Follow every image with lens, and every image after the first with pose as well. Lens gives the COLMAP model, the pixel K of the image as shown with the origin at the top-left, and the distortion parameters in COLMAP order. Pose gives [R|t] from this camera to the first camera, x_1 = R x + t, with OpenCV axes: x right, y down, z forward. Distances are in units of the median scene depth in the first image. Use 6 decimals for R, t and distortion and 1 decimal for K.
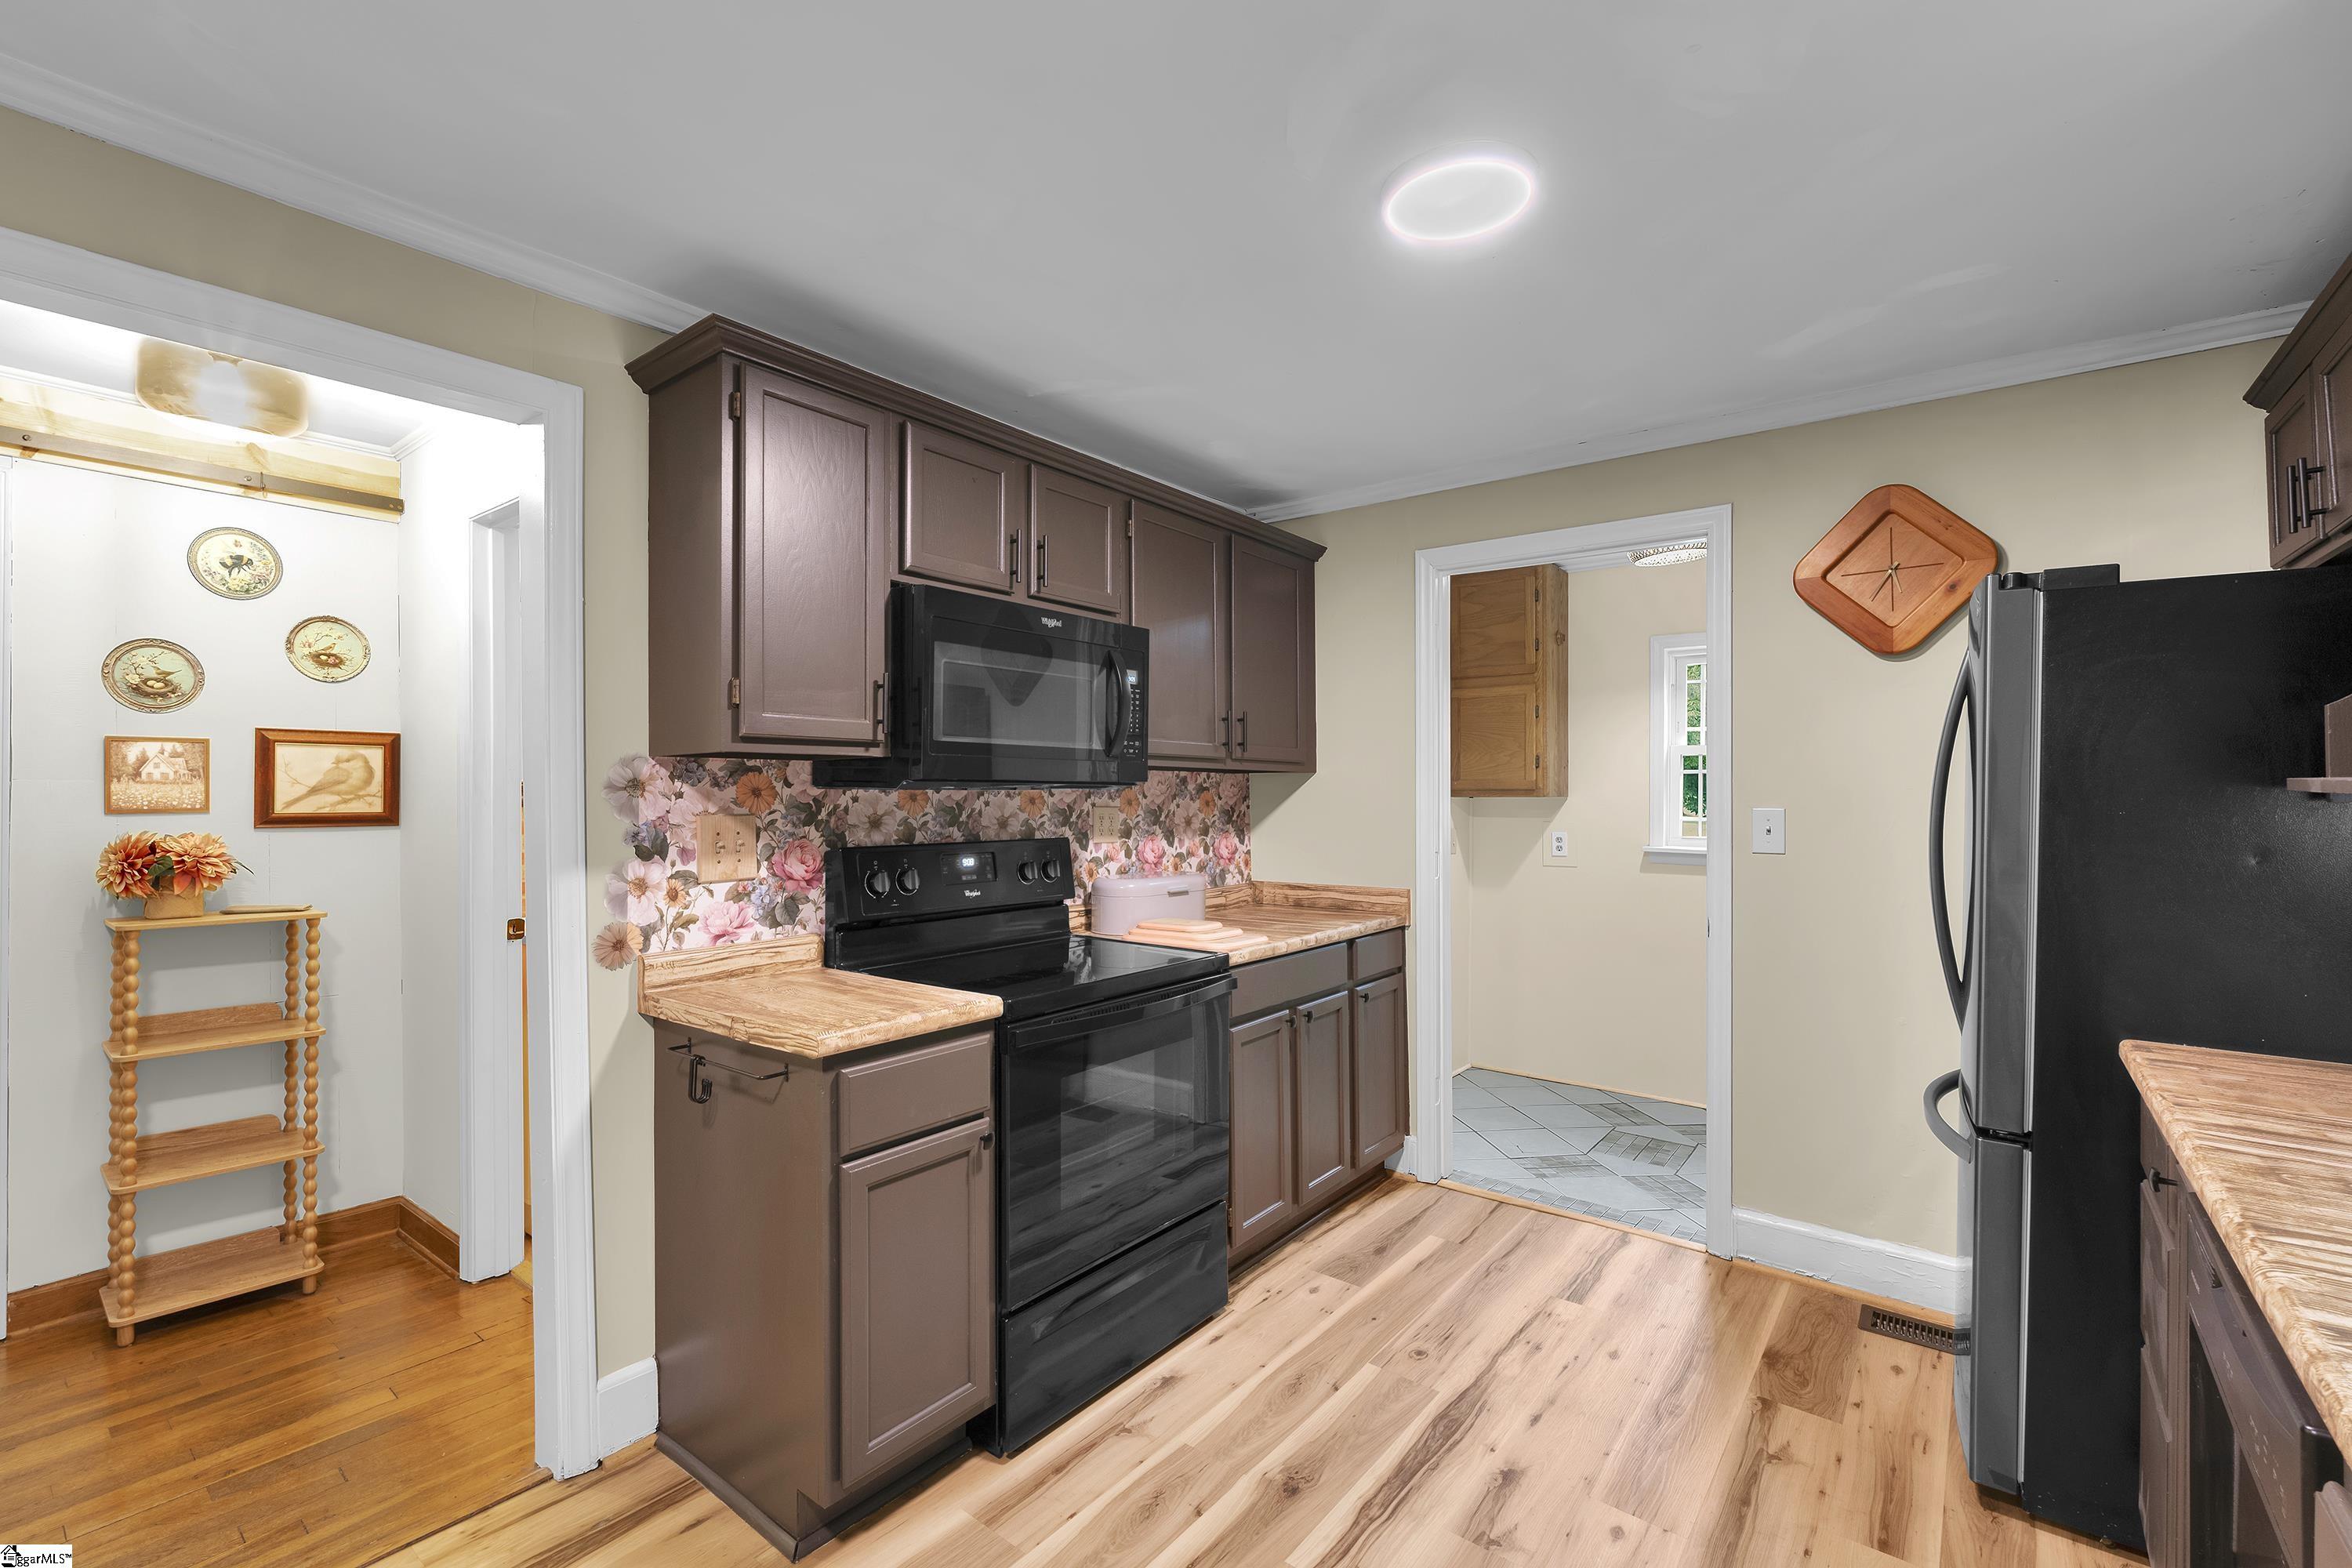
lens RADIAL K [[1031.4, 0, 1208.3], [0, 1031.4, 791.3], [0, 0, 1]] dist [-0.002267, 0.000027]
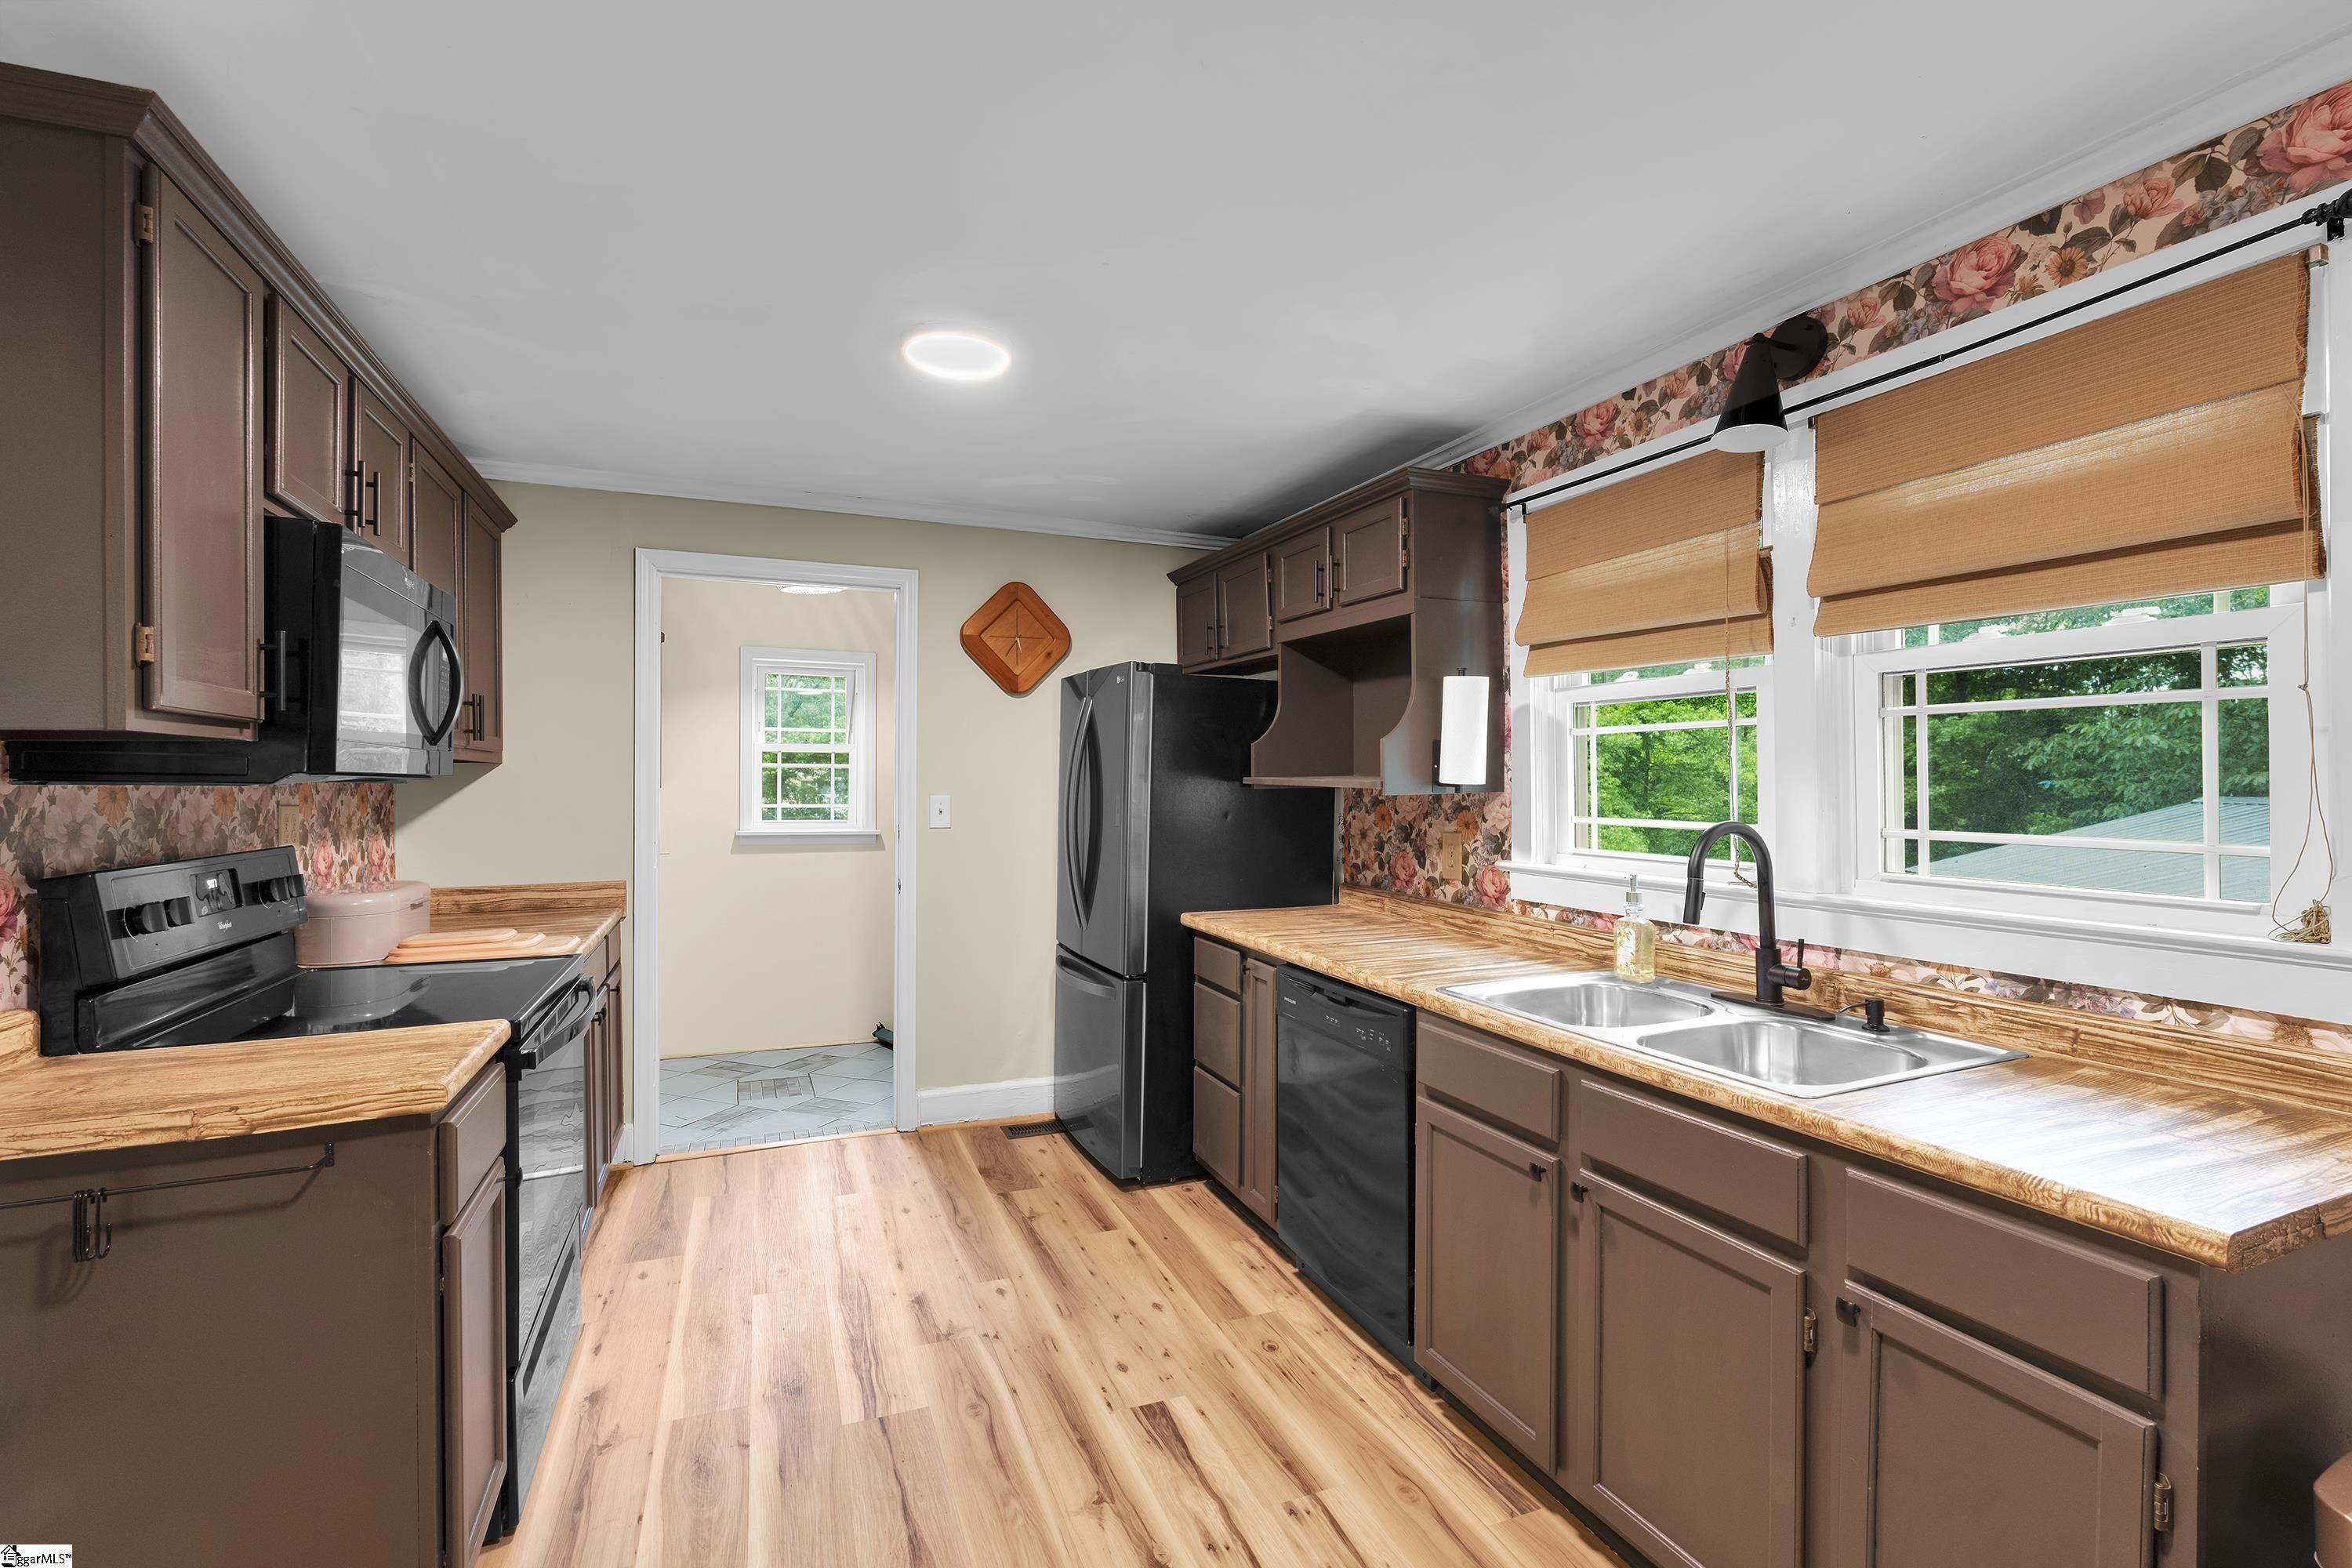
lens RADIAL K [[1013.0, 0, 1176.0], [0, 1013.0, 784.0], [0, 0, 1]] dist [-0.000594, 0.000250]
pose [[0.494815, -0.003573, 0.868991, -0.492859], [-0.000078, 0.999991, 0.004156, -0.004762], [-0.868998, -0.002125, 0.494811, 0.049869]]
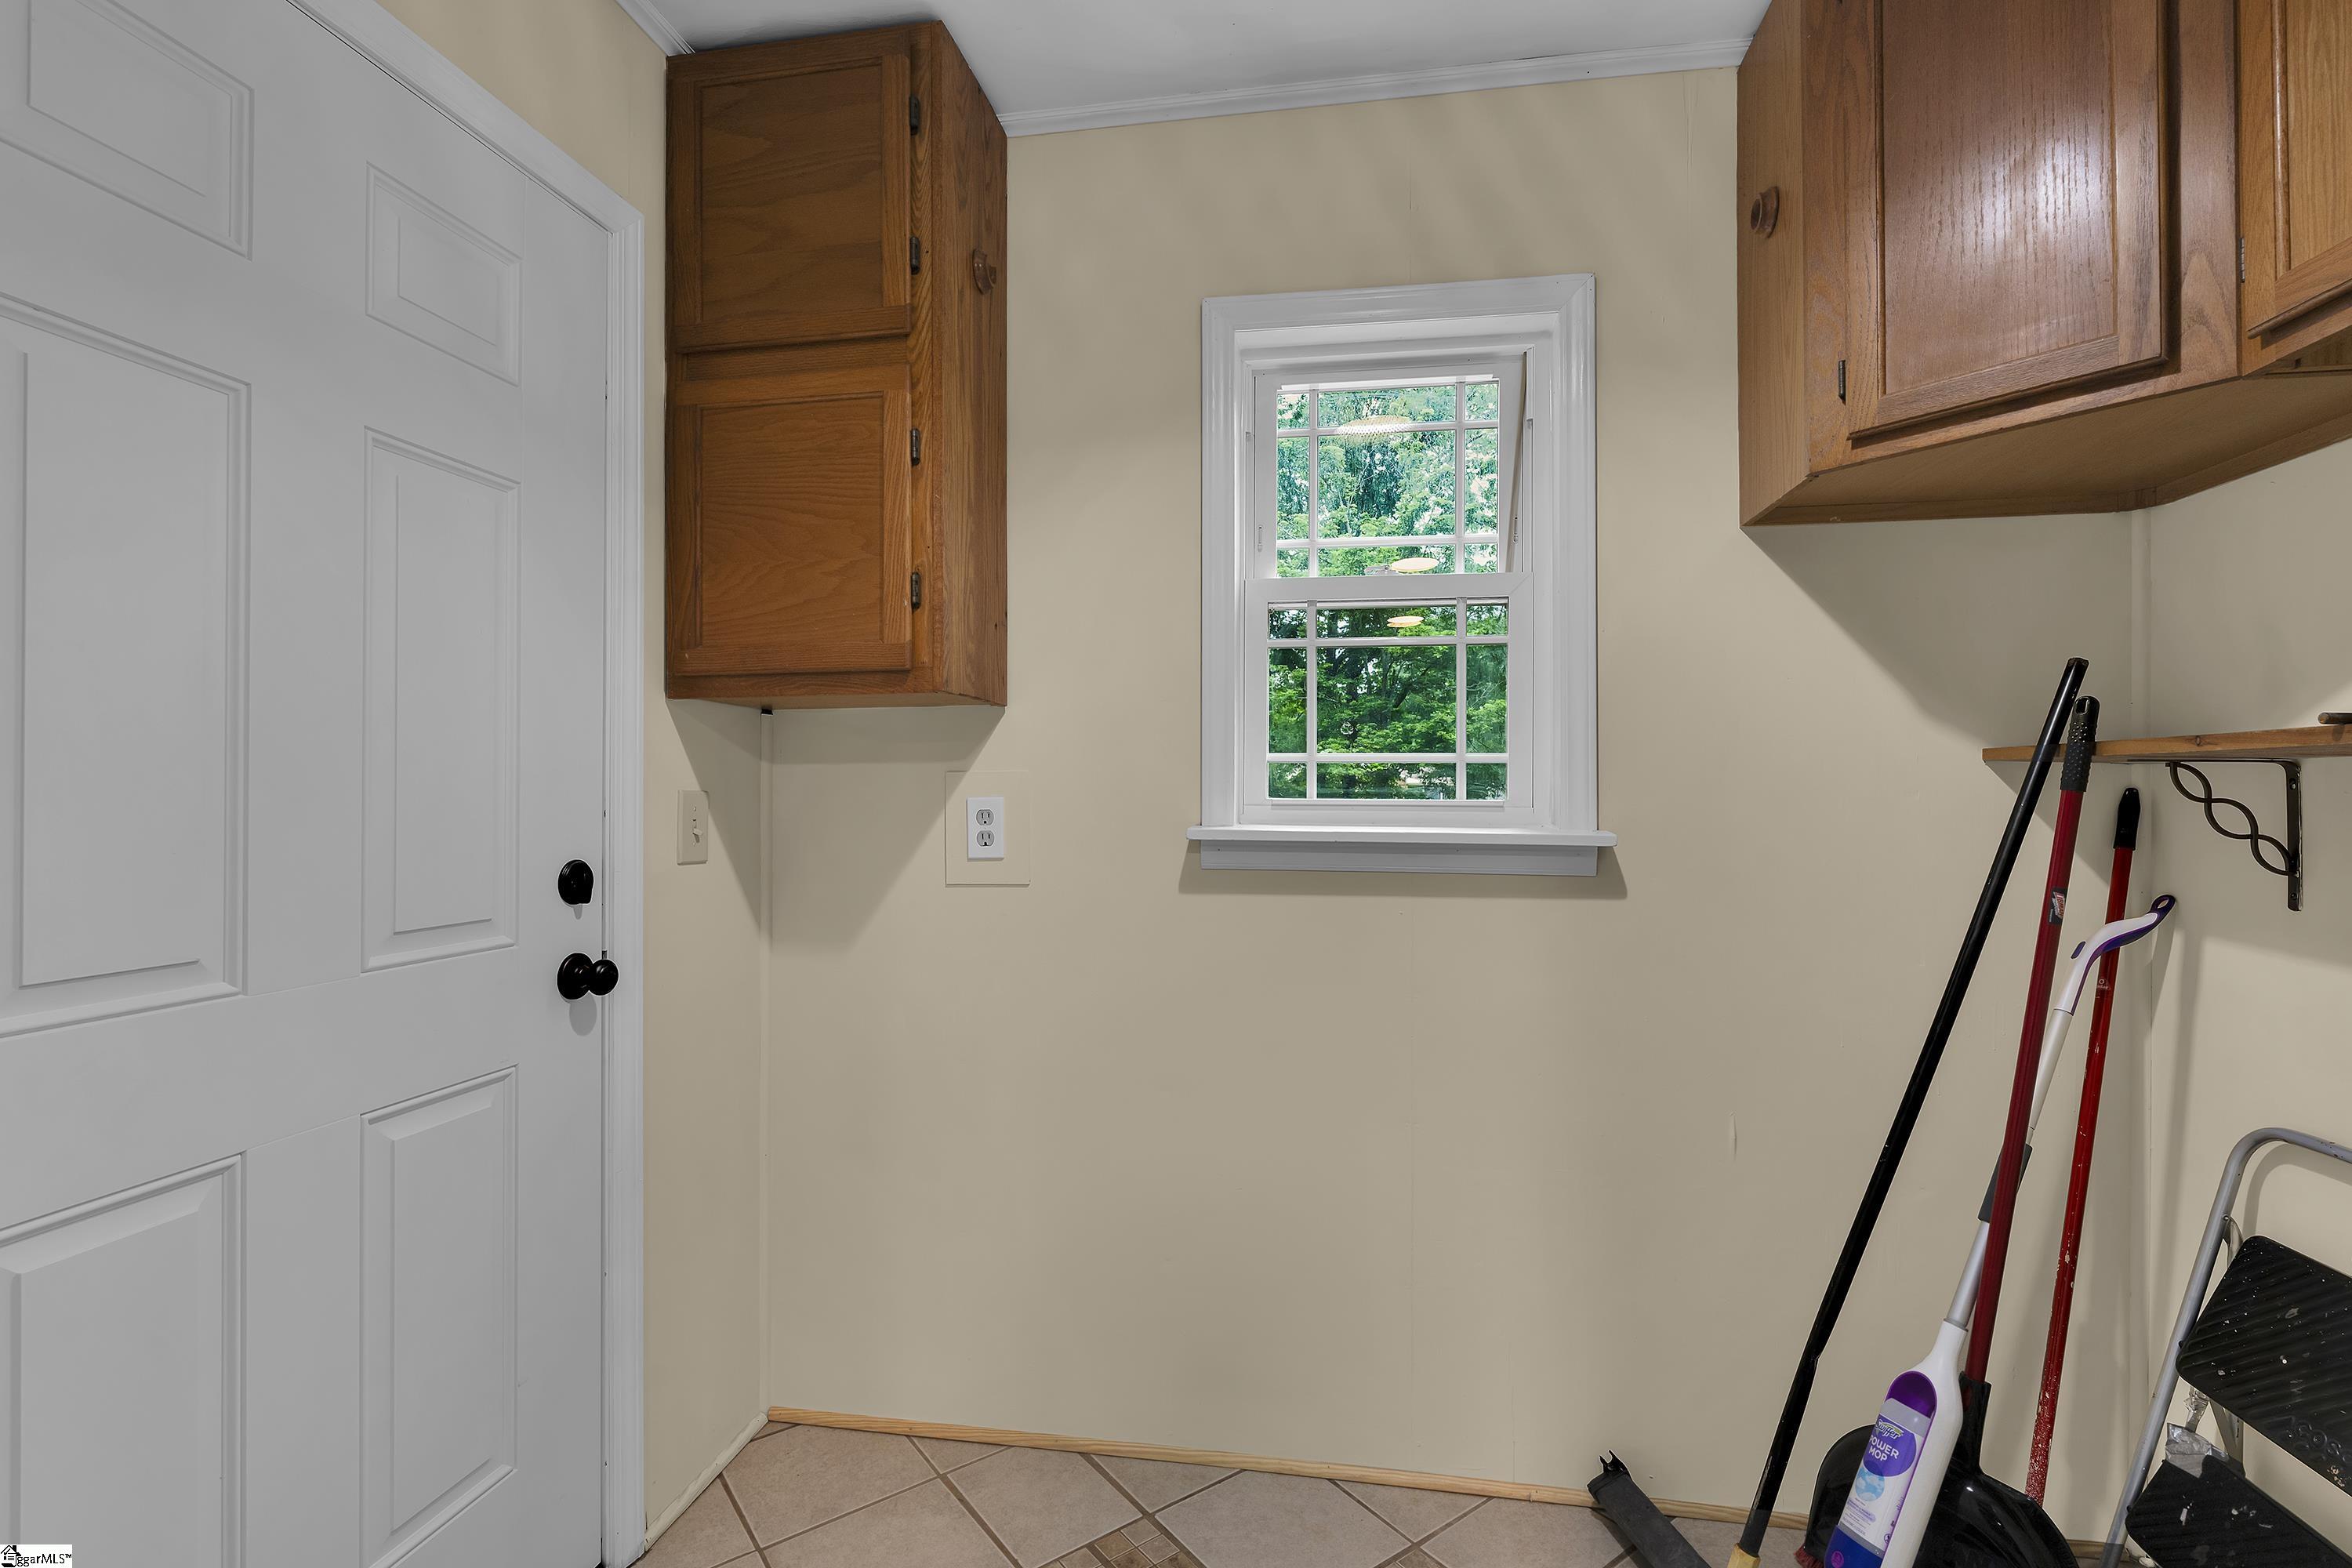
lens RADIAL K [[1031.4, 0, 1208.3], [0, 1031.4, 791.3], [0, 0, 1]] dist [-0.002267, 0.000027]
pose [[0.879431, -0.003118, 0.476017, 0.390320], [0.003850, 0.999992, -0.000564, 0.064513], [-0.476012, 0.002329, 0.879436, 1.052352]]
